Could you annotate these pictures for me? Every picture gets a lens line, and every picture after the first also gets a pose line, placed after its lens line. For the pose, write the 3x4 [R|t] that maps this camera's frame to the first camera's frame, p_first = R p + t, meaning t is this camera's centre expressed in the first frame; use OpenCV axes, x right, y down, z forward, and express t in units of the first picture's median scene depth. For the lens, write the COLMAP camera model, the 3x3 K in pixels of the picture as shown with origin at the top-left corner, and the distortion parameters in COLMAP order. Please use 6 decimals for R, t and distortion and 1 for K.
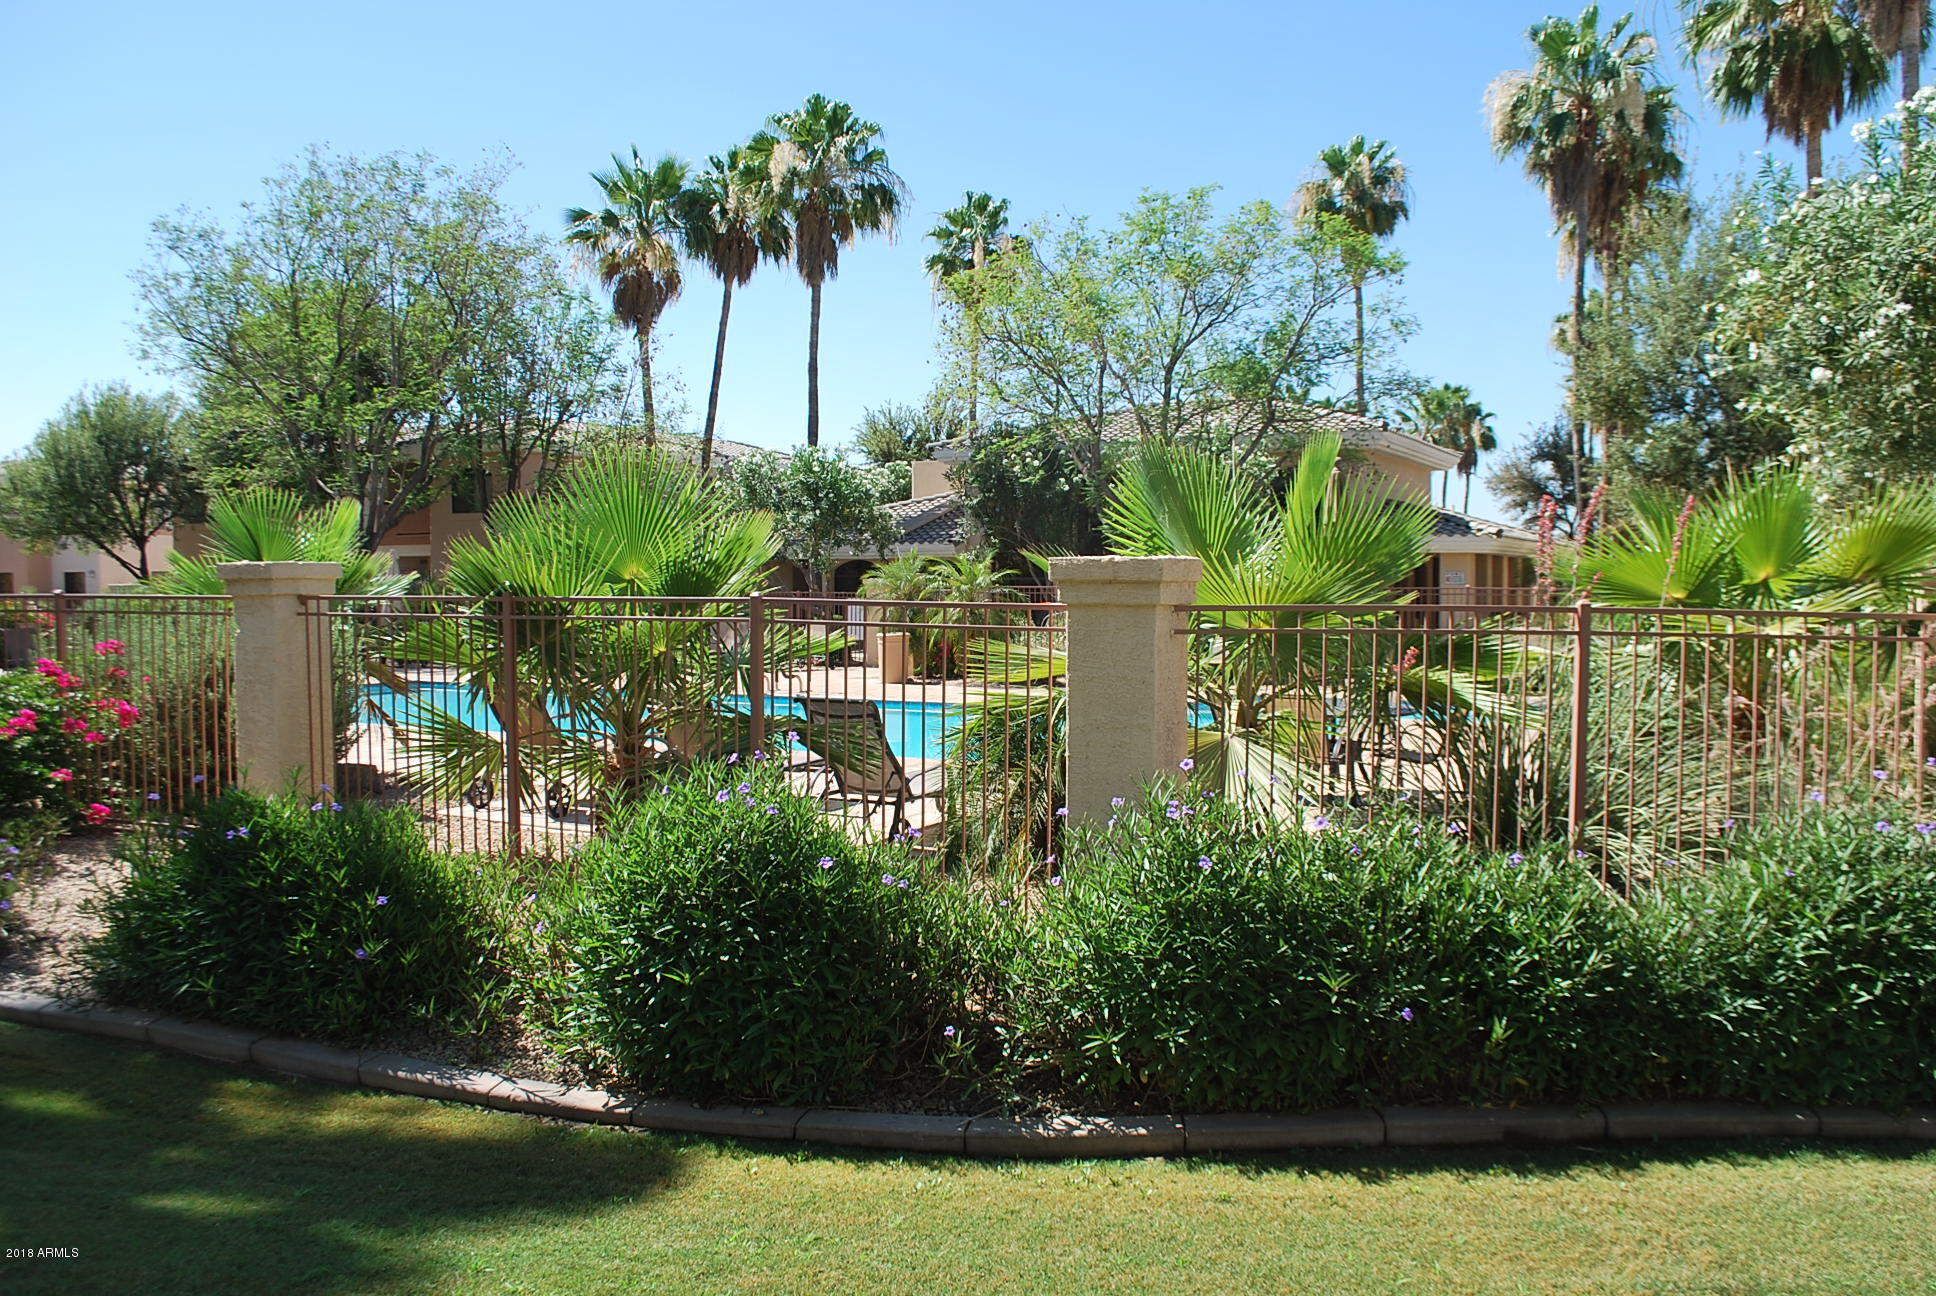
lens RADIAL K [[1533.1, 0, 980.2], [0, 1533.1, 650.1], [0, 0, 1]] dist [-0.085177, 0.013313]
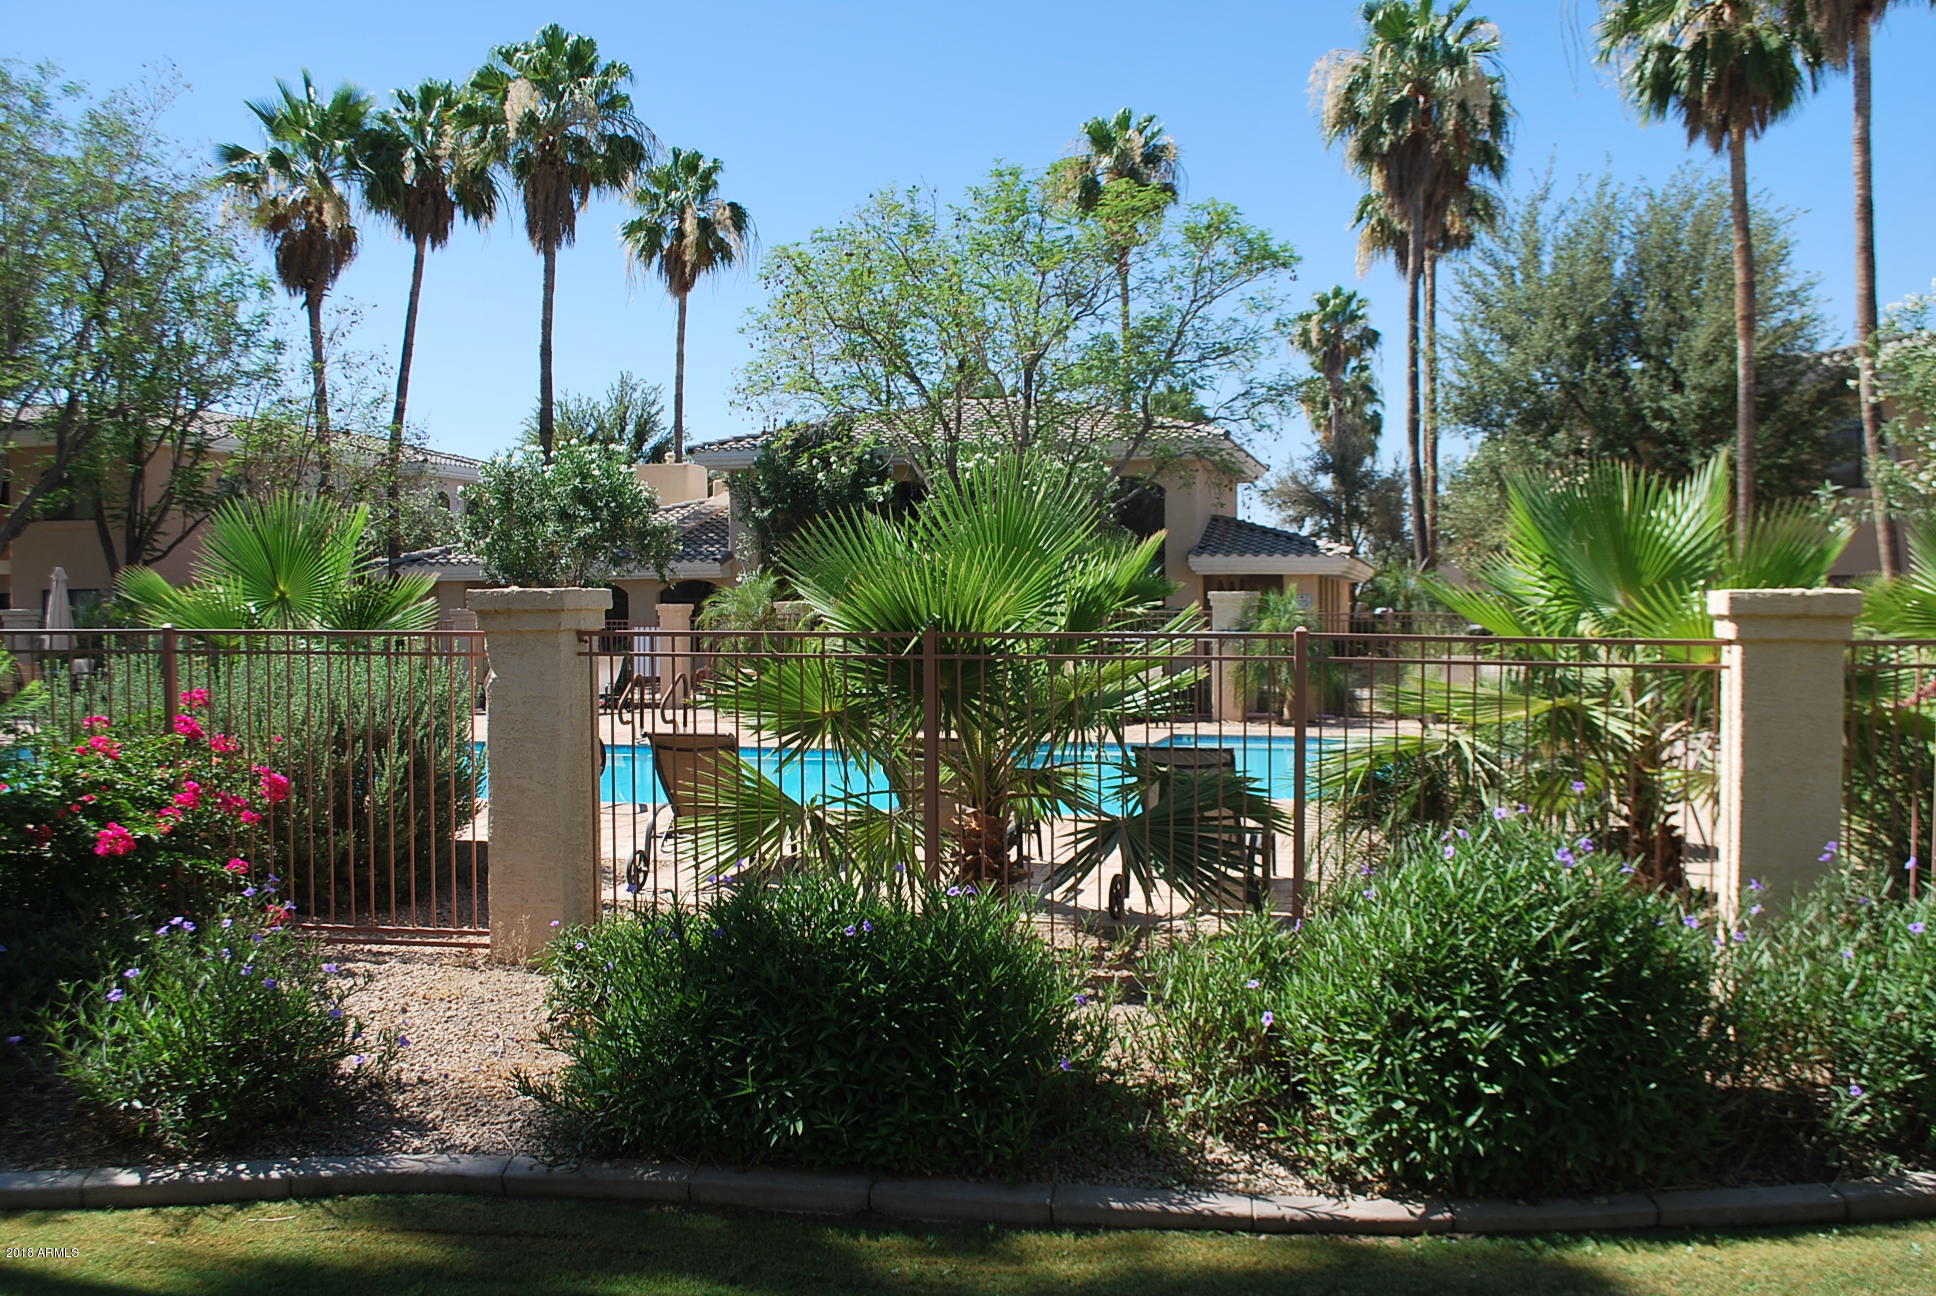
lens RADIAL K [[1780.1, 0, 977.2], [0, 1780.1, 646.0], [0, 0, 1]] dist [-0.069496, 0.000000]
pose [[0.972323, -0.006677, 0.233546, -0.107264], [0.011661, 0.999733, -0.019969, -0.001631], [-0.233350, 0.022140, 0.972141, 0.008673]]
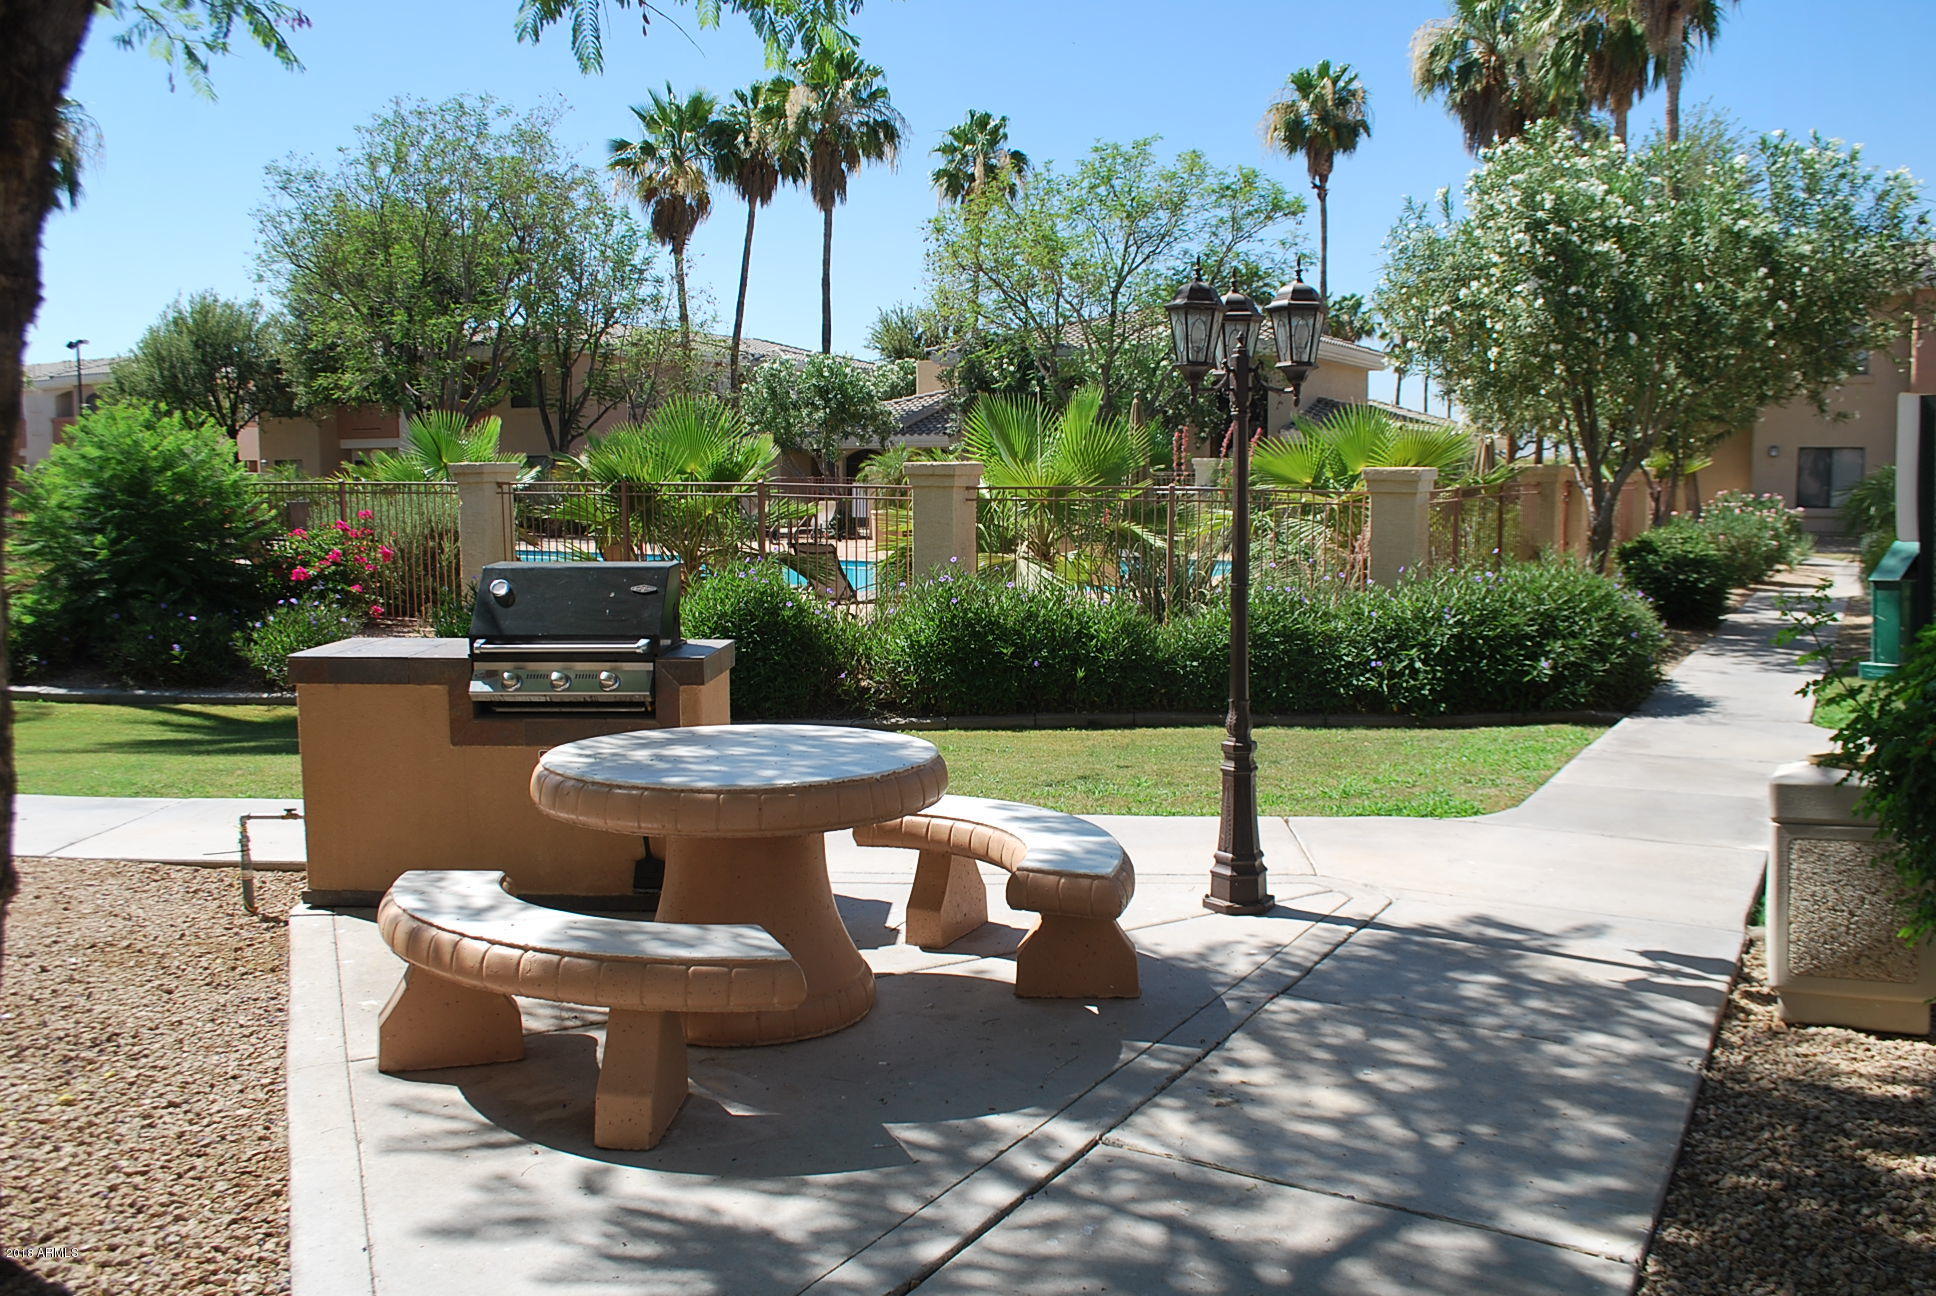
lens RADIAL K [[1533.1, 0, 974.6], [0, 1533.1, 653.6], [0, 0, 1]] dist [-0.085177, 0.013313]
pose [[0.999731, 0.002740, -0.023020, 0.030196], [-0.000943, 0.996975, 0.077712, 0.005386], [0.023163, -0.077670, 0.996710, -0.166748]]
